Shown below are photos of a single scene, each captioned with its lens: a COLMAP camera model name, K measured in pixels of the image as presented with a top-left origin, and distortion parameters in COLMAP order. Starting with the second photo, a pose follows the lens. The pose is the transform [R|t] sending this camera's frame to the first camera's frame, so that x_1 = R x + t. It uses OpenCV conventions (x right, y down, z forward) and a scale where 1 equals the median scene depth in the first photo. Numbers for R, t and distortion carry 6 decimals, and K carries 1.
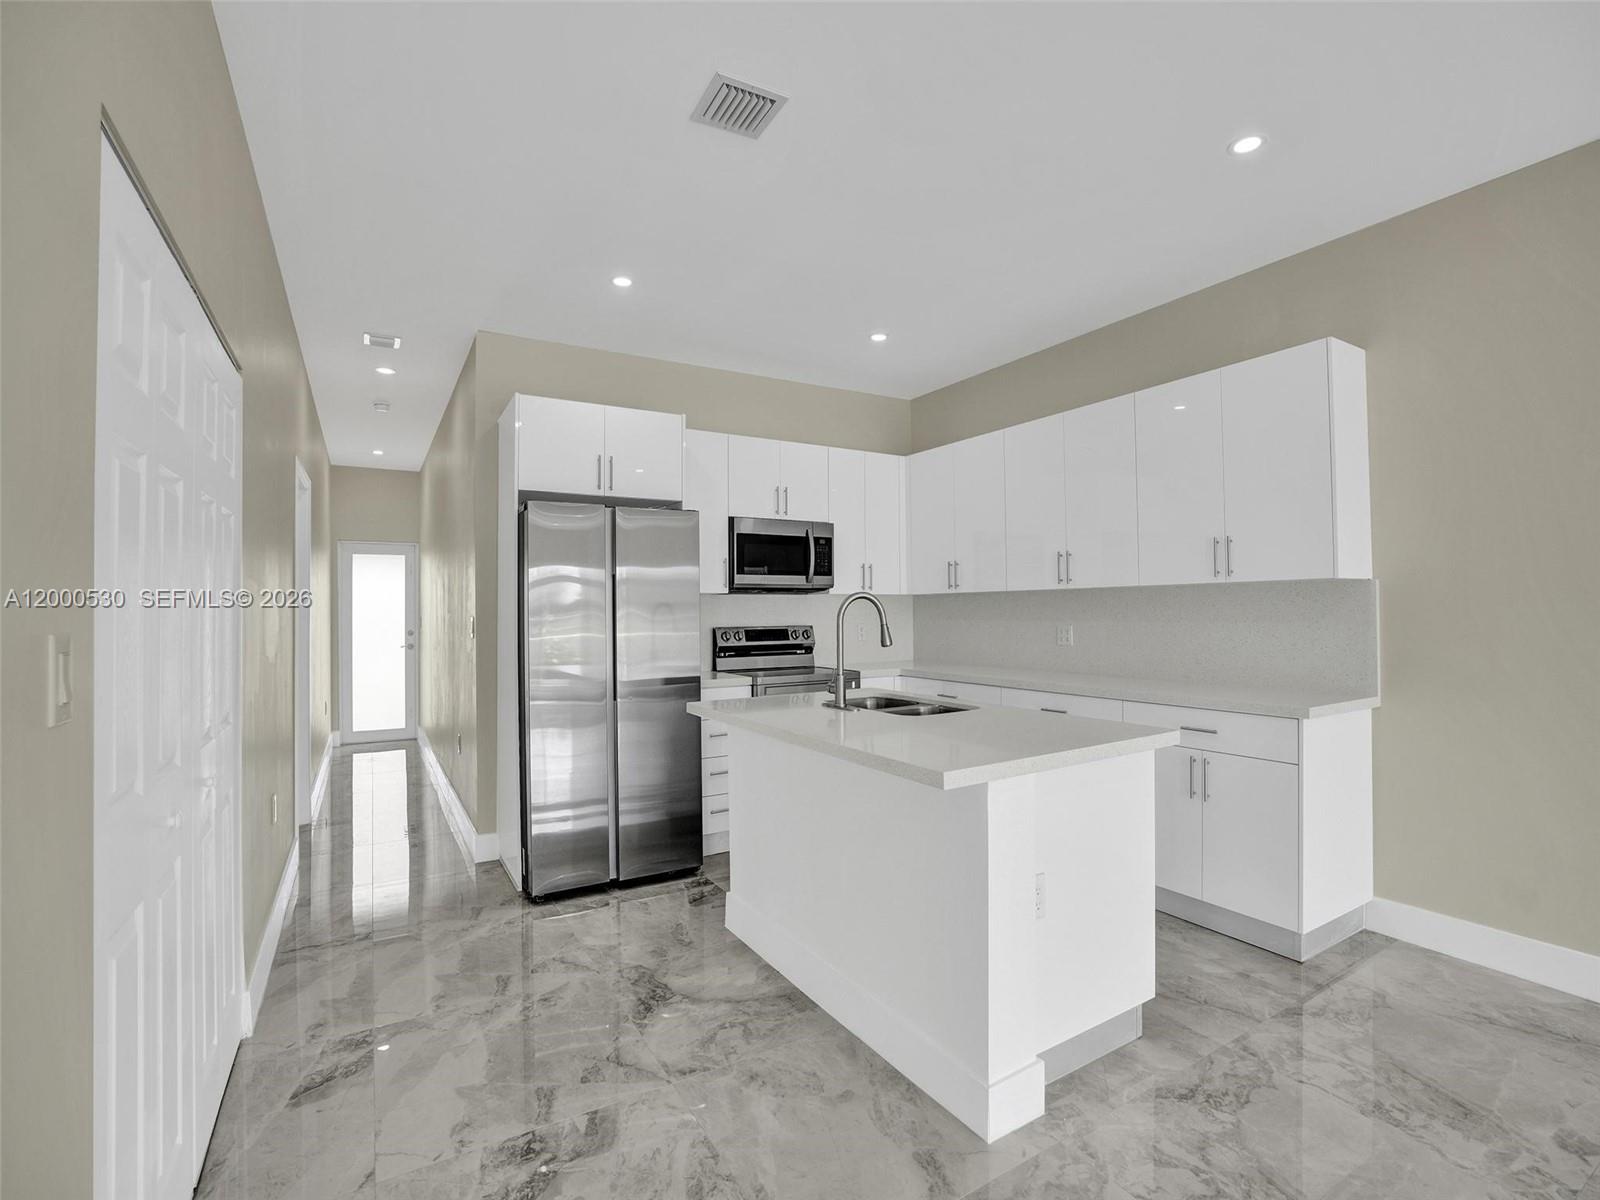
lens RADIAL K [[735.8, 0, 808.6], [0, 735.8, 599.3], [0, 0, 1]] dist [-0.064706, 0.021801]
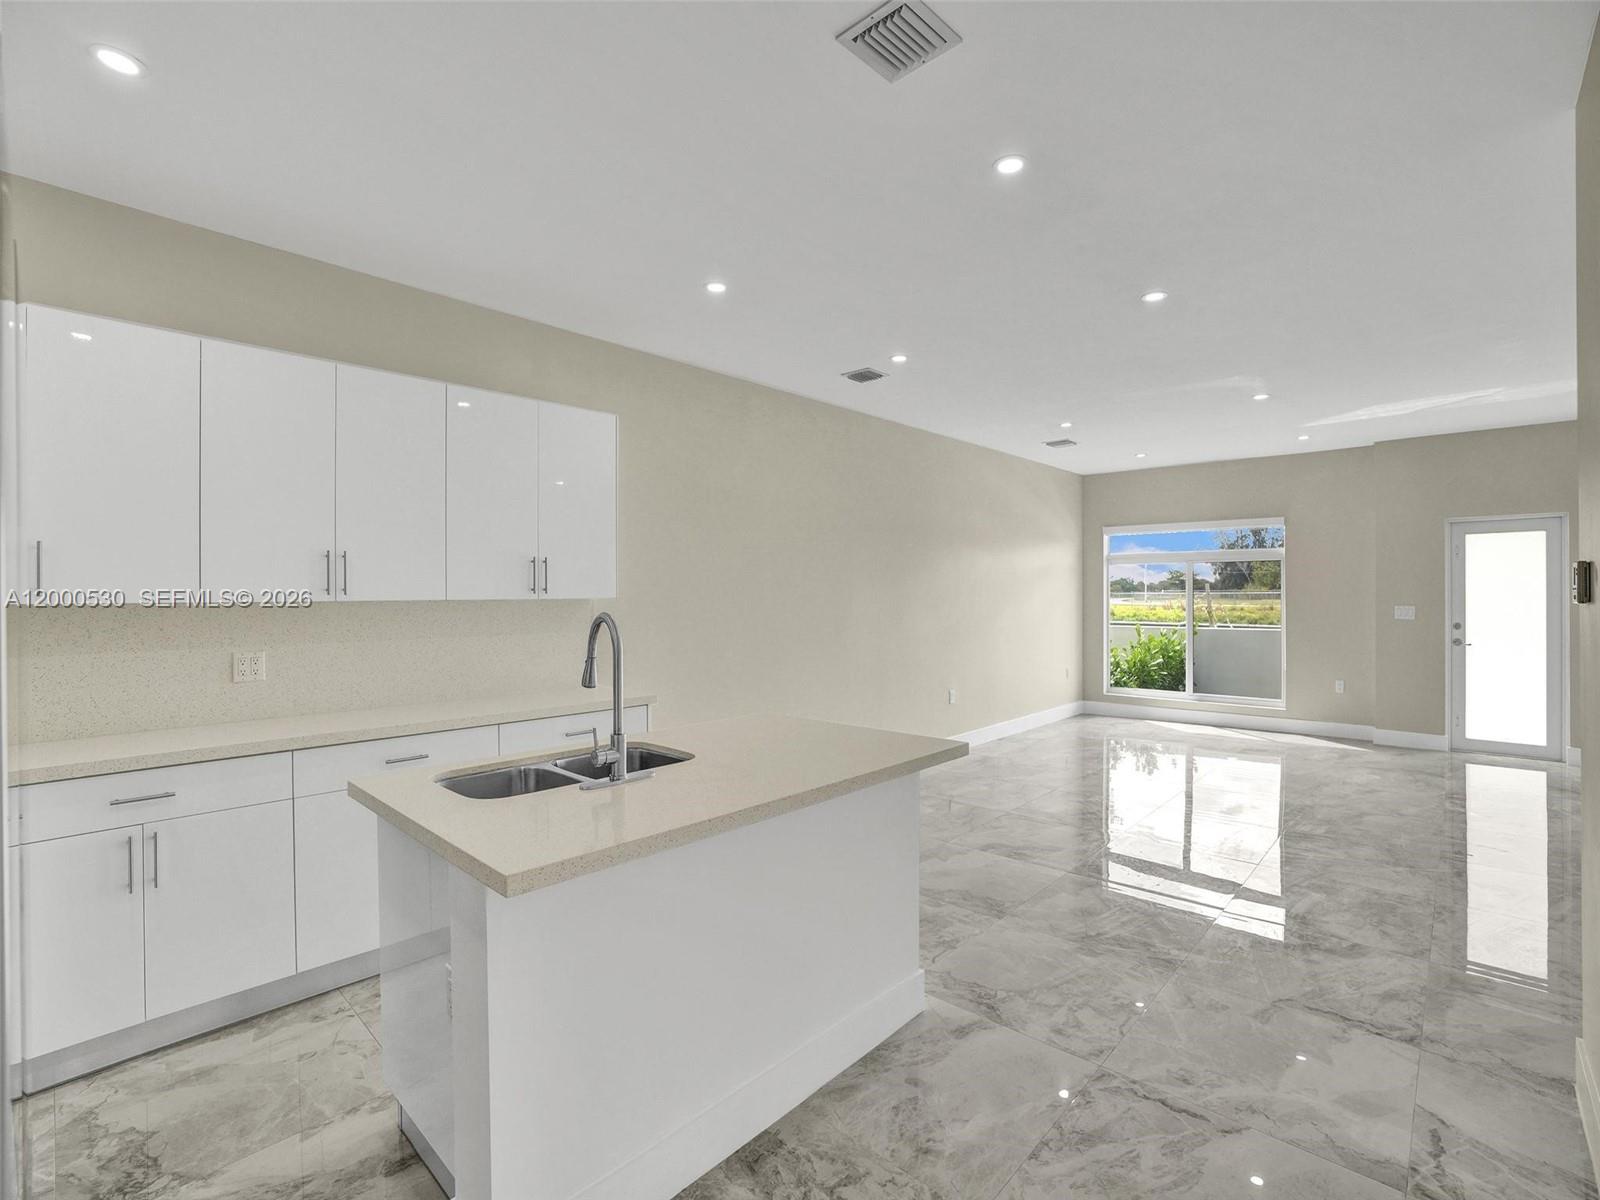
lens RADIAL K [[731.0, 0, 808.1], [0, 731.0, 596.6], [0, 0, 1]] dist [-0.062522, 0.021916]
pose [[-0.276677, 0.008007, 0.960930, -0.466306], [-0.007561, 0.999916, -0.010509, -0.013736], [-0.960933, -0.010173, -0.276593, 0.720729]]
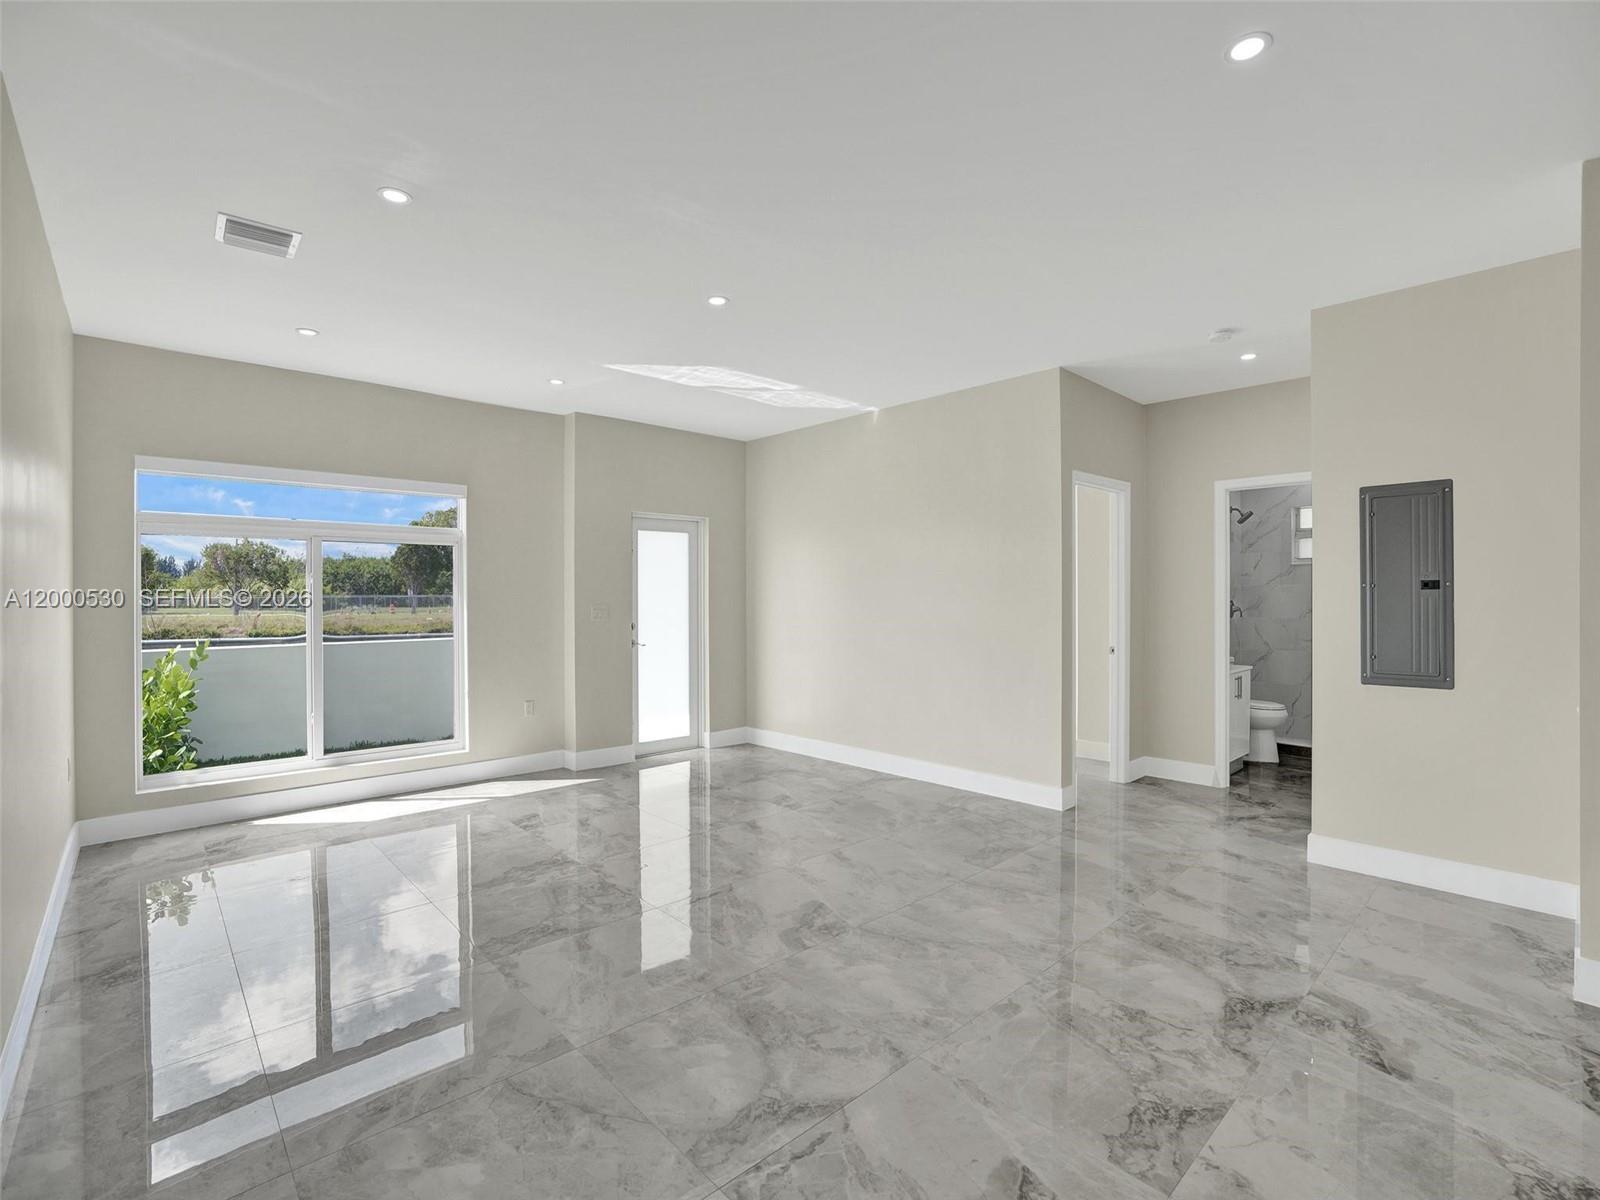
lens RADIAL K [[739.8, 0, 807.7], [0, 739.8, 607.9], [0, 0, 1]] dist [-0.070721, 0.022278]
pose [[-0.978487, 0.016784, -0.205624, 0.630425], [0.016914, 0.999856, 0.001129, -0.010448], [0.205613, -0.002373, -0.978630, 0.482905]]
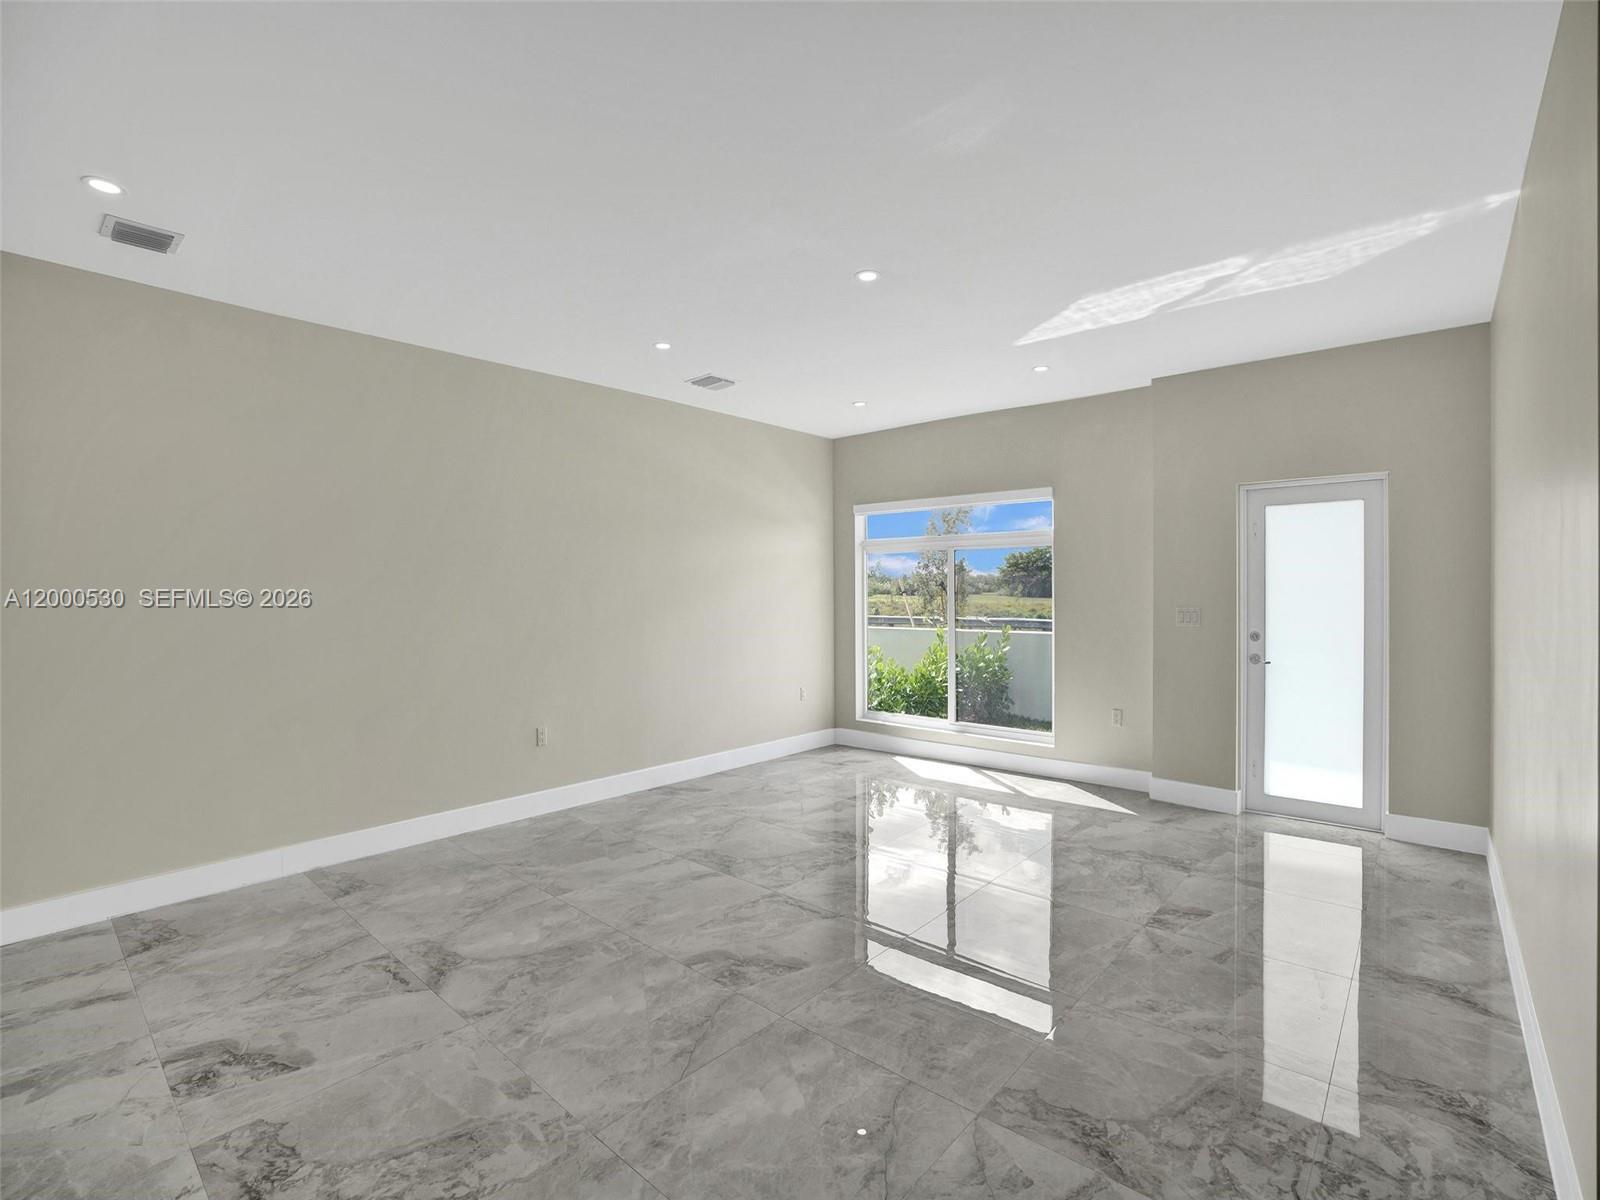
lens RADIAL K [[735.8, 0, 808.6], [0, 735.8, 599.3], [0, 0, 1]] dist [-0.064706, 0.021801]
pose [[-0.304416, 0.000380, 0.952539, -0.213402], [-0.005428, 0.999983, -0.002133, -0.027915], [-0.952524, -0.005820, -0.304409, -0.117920]]
